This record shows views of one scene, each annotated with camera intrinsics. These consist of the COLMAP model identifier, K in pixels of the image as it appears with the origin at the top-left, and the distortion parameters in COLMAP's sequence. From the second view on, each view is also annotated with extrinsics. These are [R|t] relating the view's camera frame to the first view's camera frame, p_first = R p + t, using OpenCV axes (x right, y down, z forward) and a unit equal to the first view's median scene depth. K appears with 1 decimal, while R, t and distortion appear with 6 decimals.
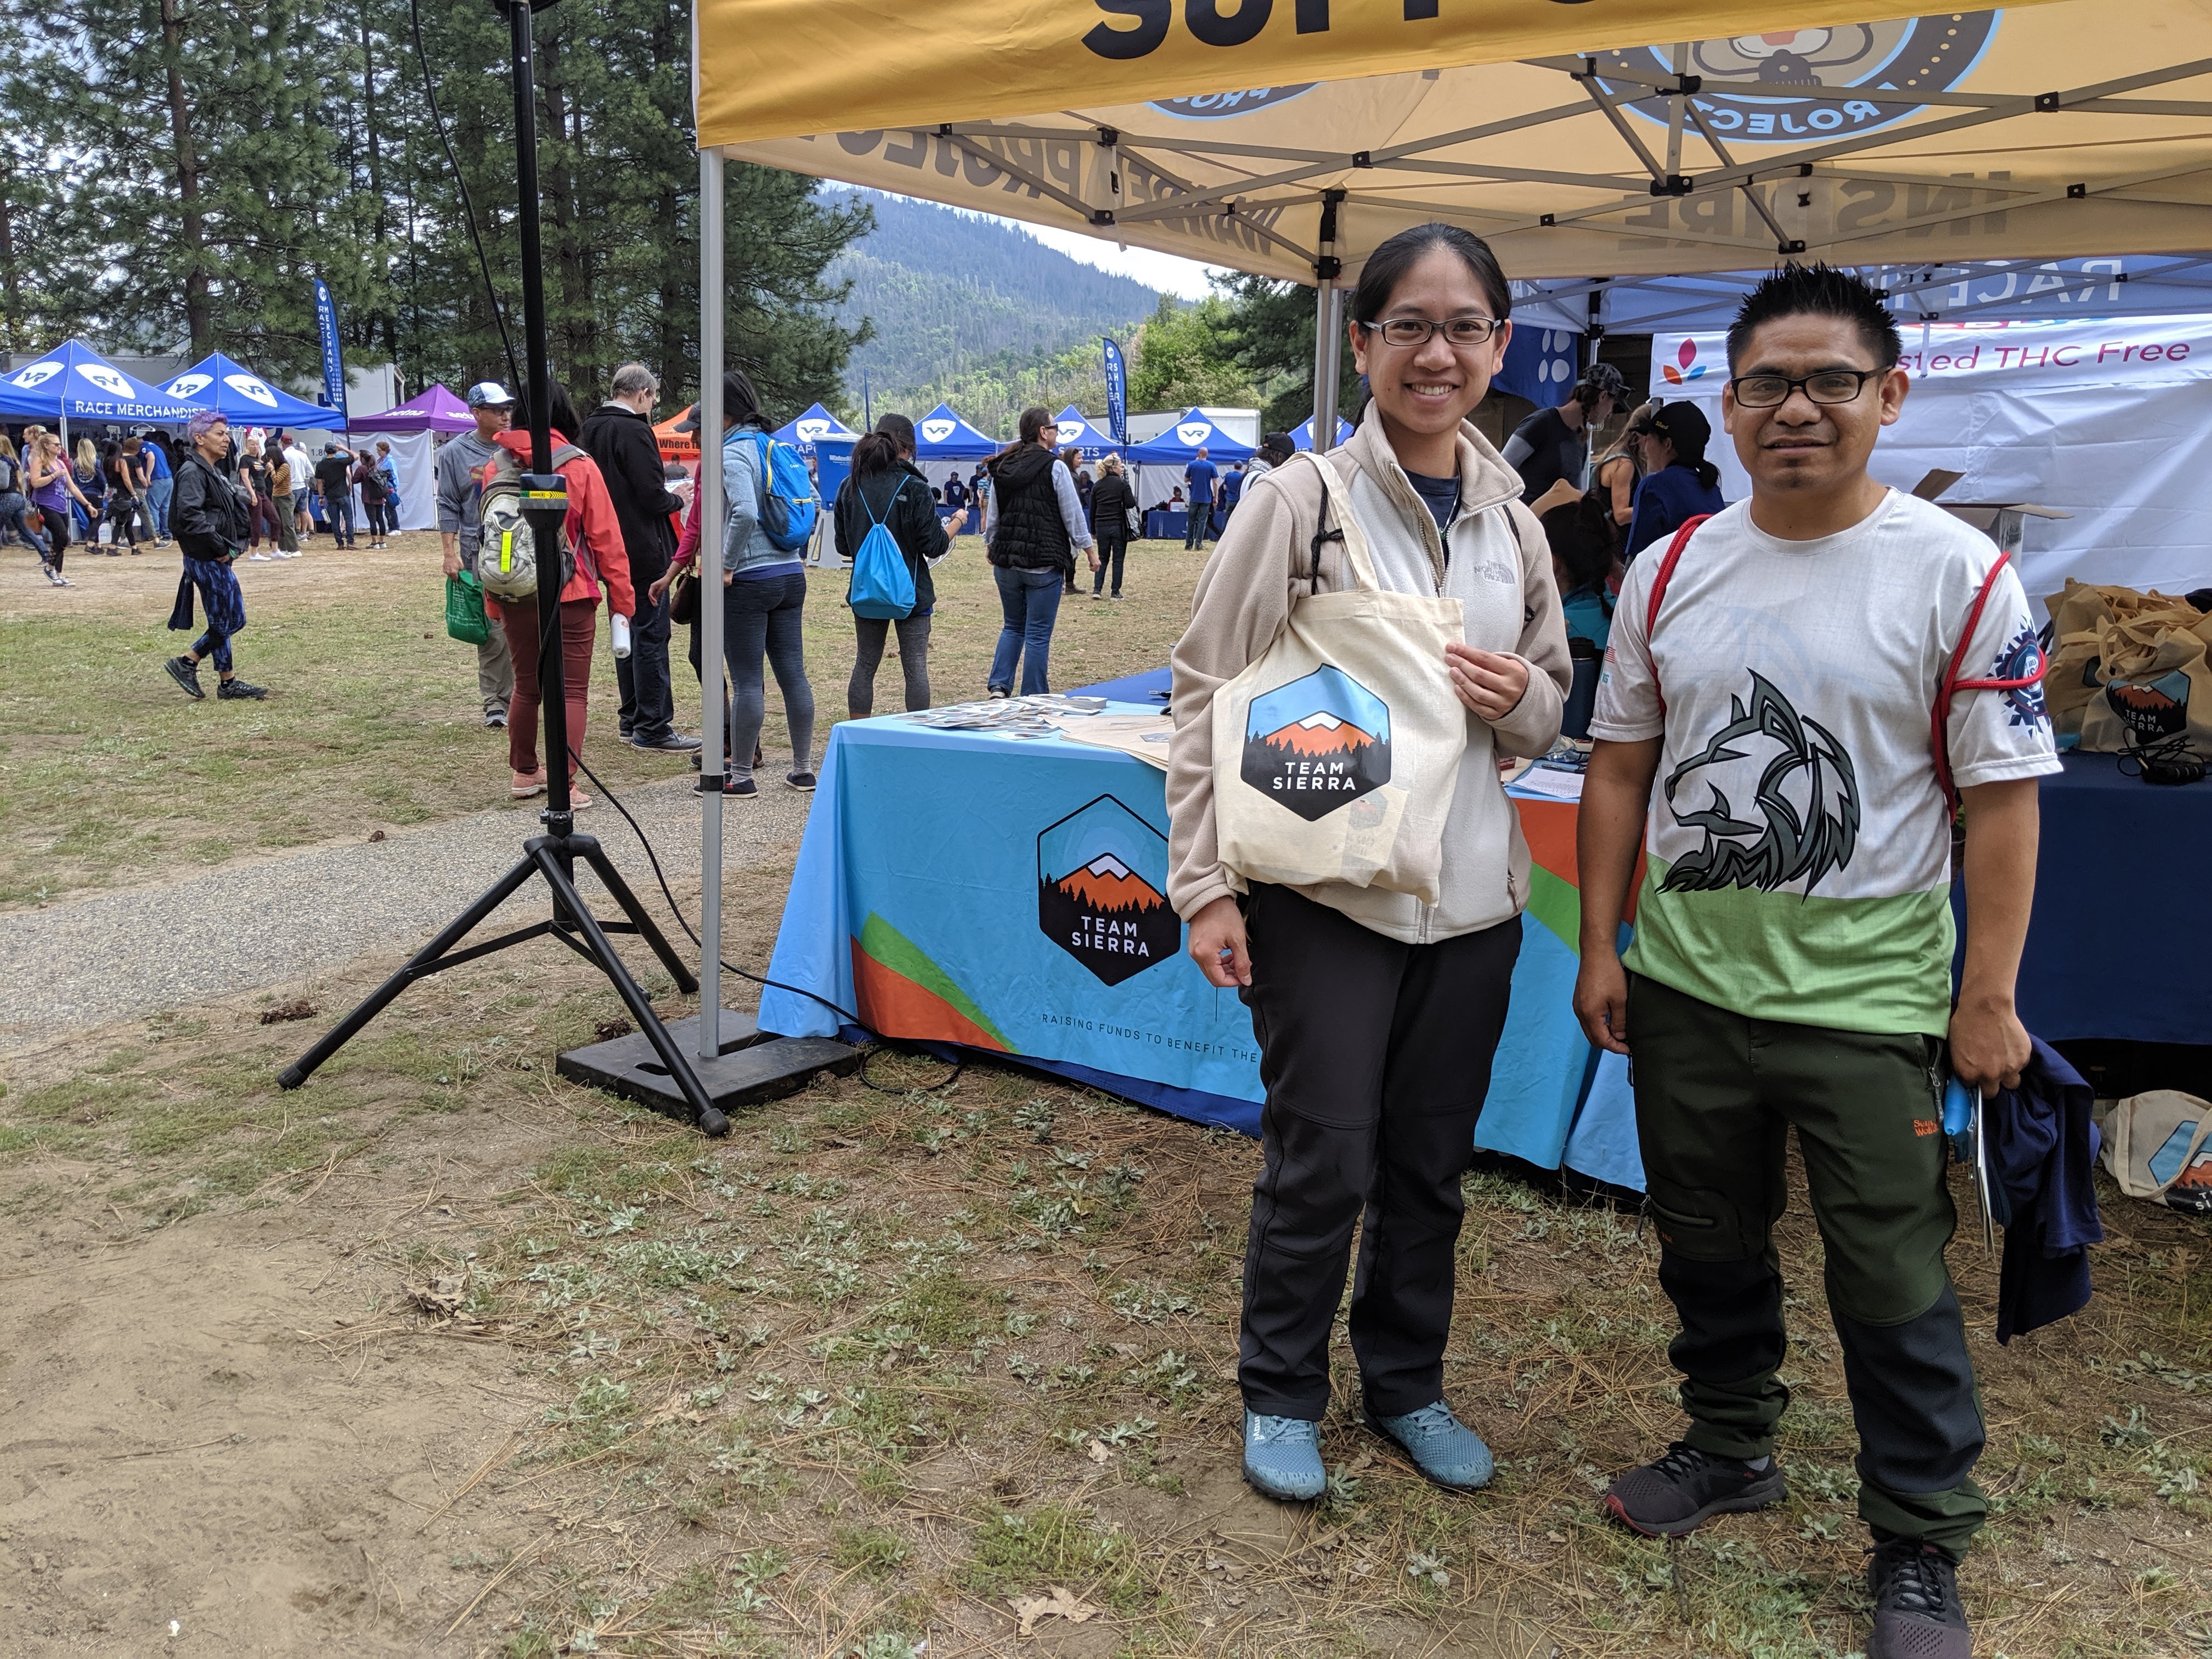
lens RADIAL K [[1795.0, 0, 1068.4], [0, 1795.0, 881.7], [0, 0, 1]] dist [0.030544, -0.076706]
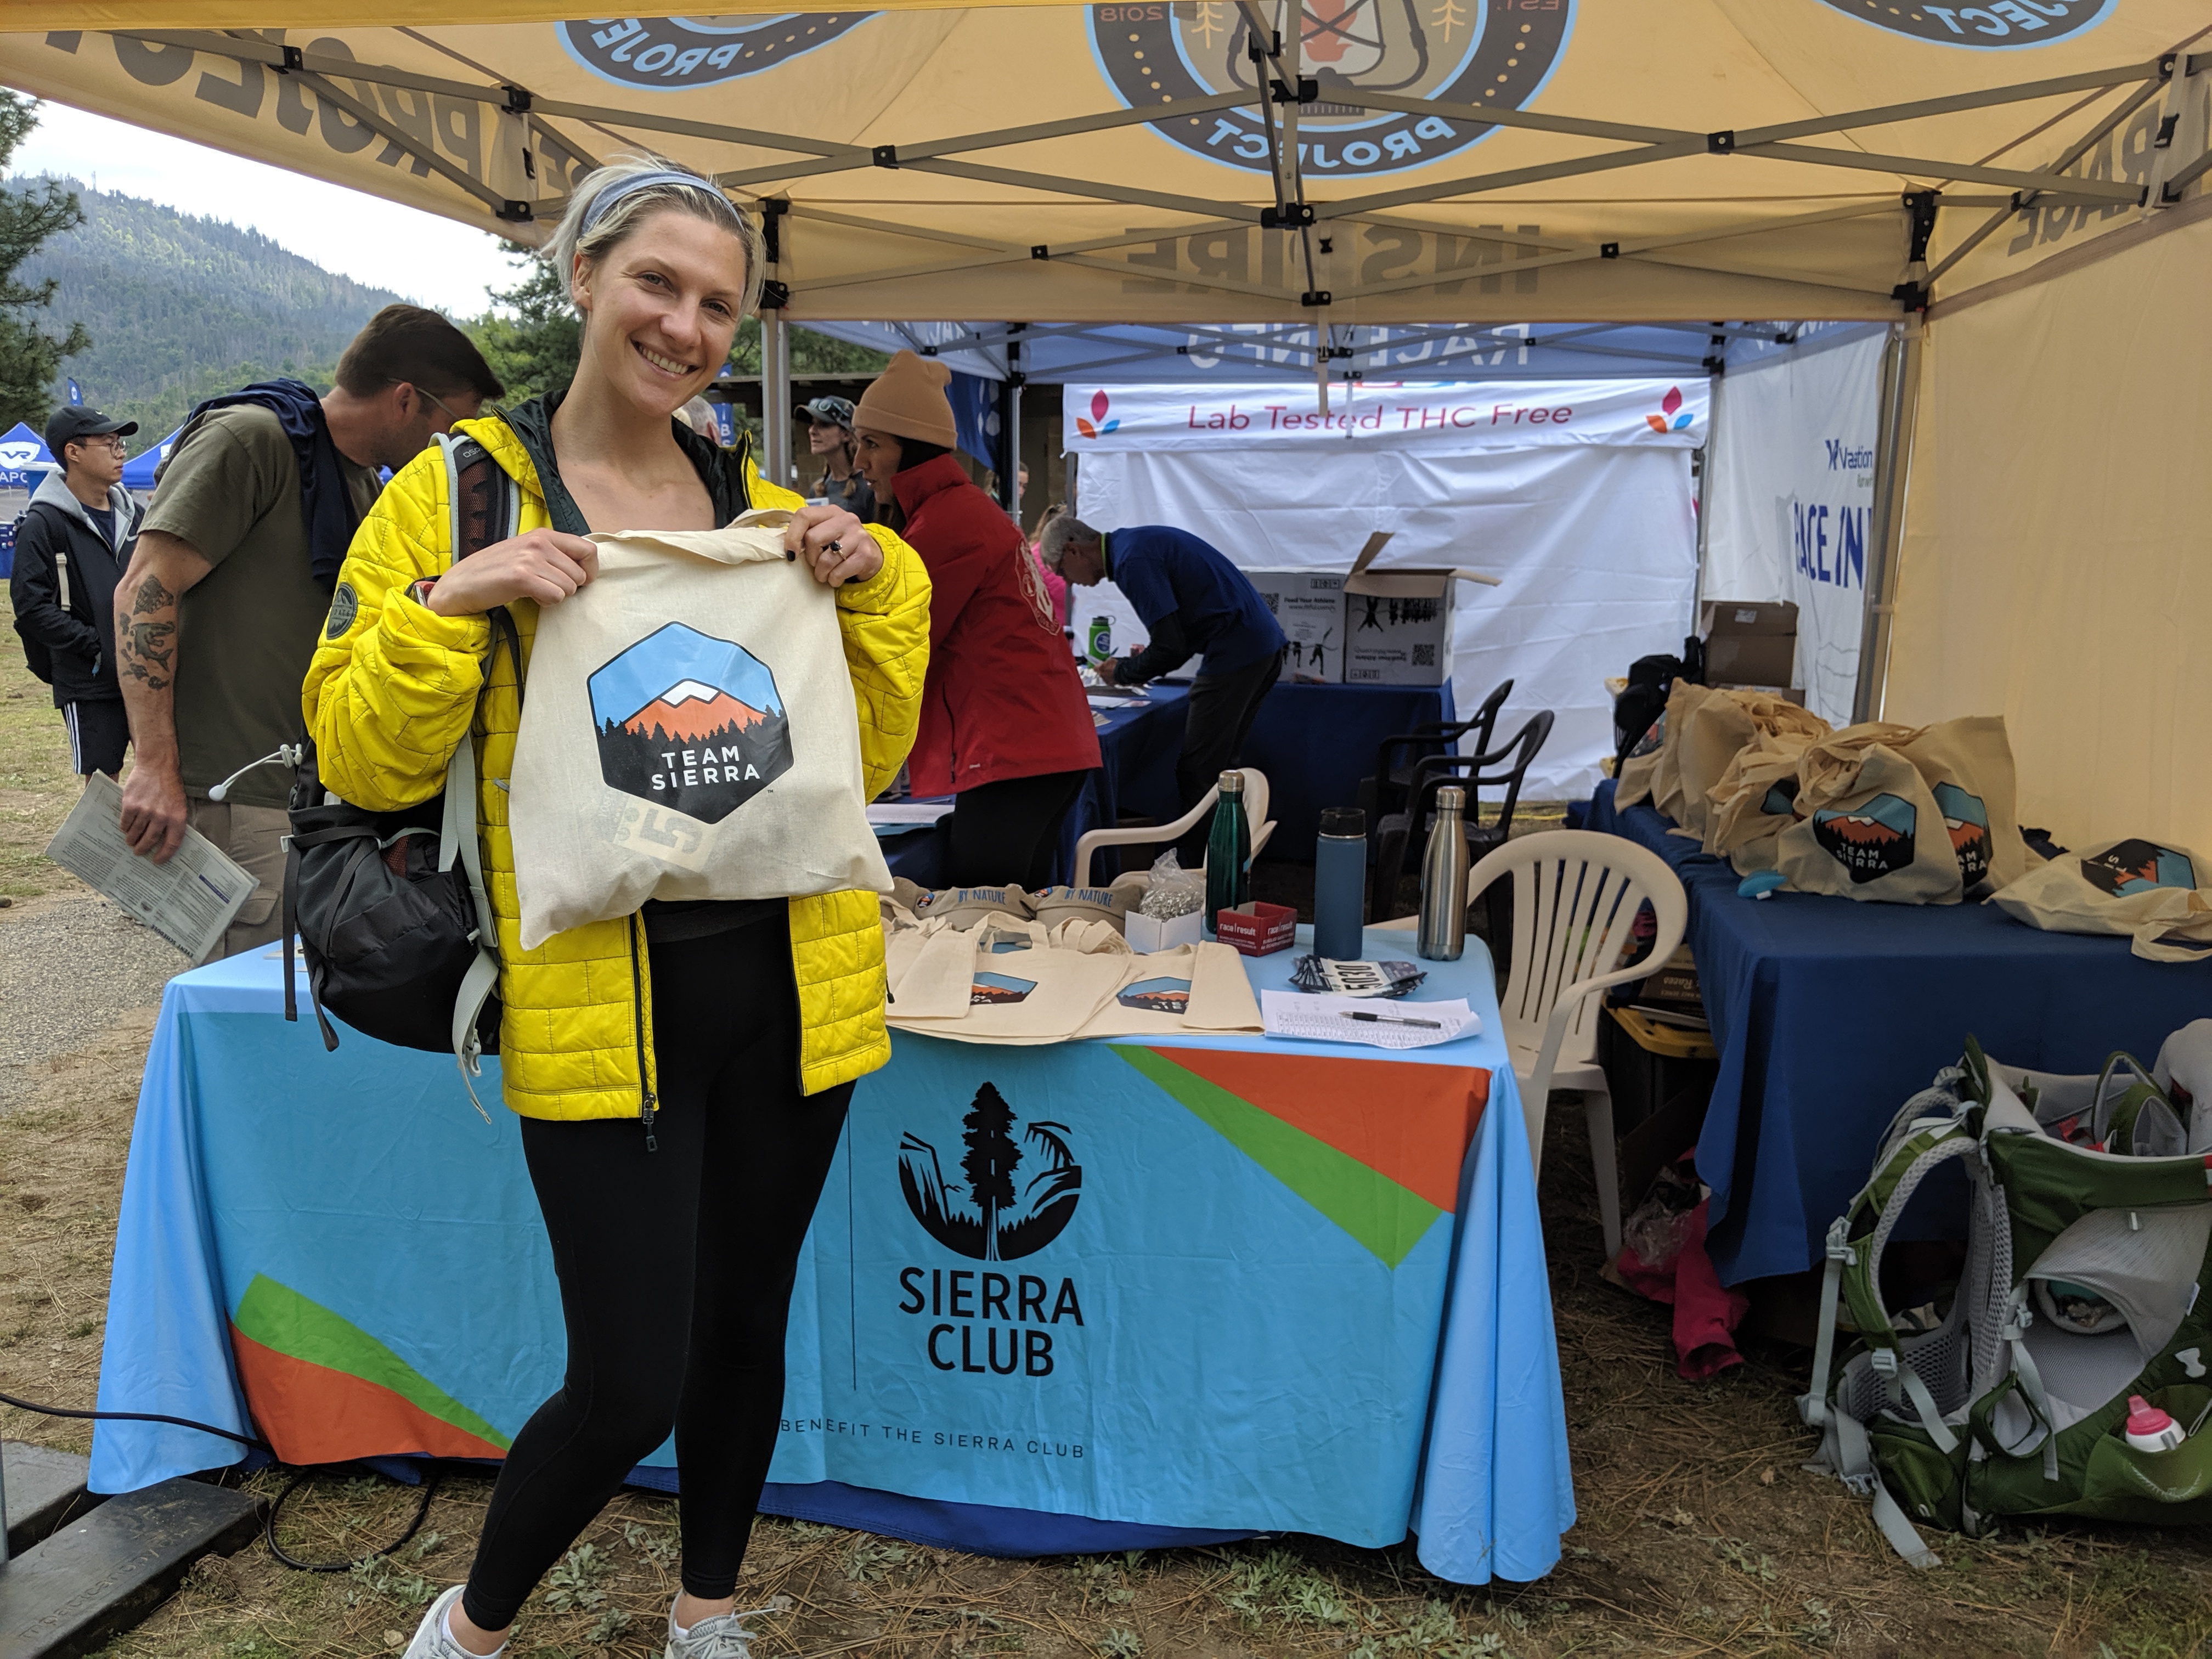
lens RADIAL K [[1795.0, 0, 1068.4], [0, 1795.0, 881.7], [0, 0, 1]] dist [0.030544, -0.076706]
pose [[0.926275, -0.070343, 0.370224, -0.052776], [0.075595, 0.997139, 0.000323, -0.074184], [-0.369187, 0.027688, 0.928942, 0.223810]]
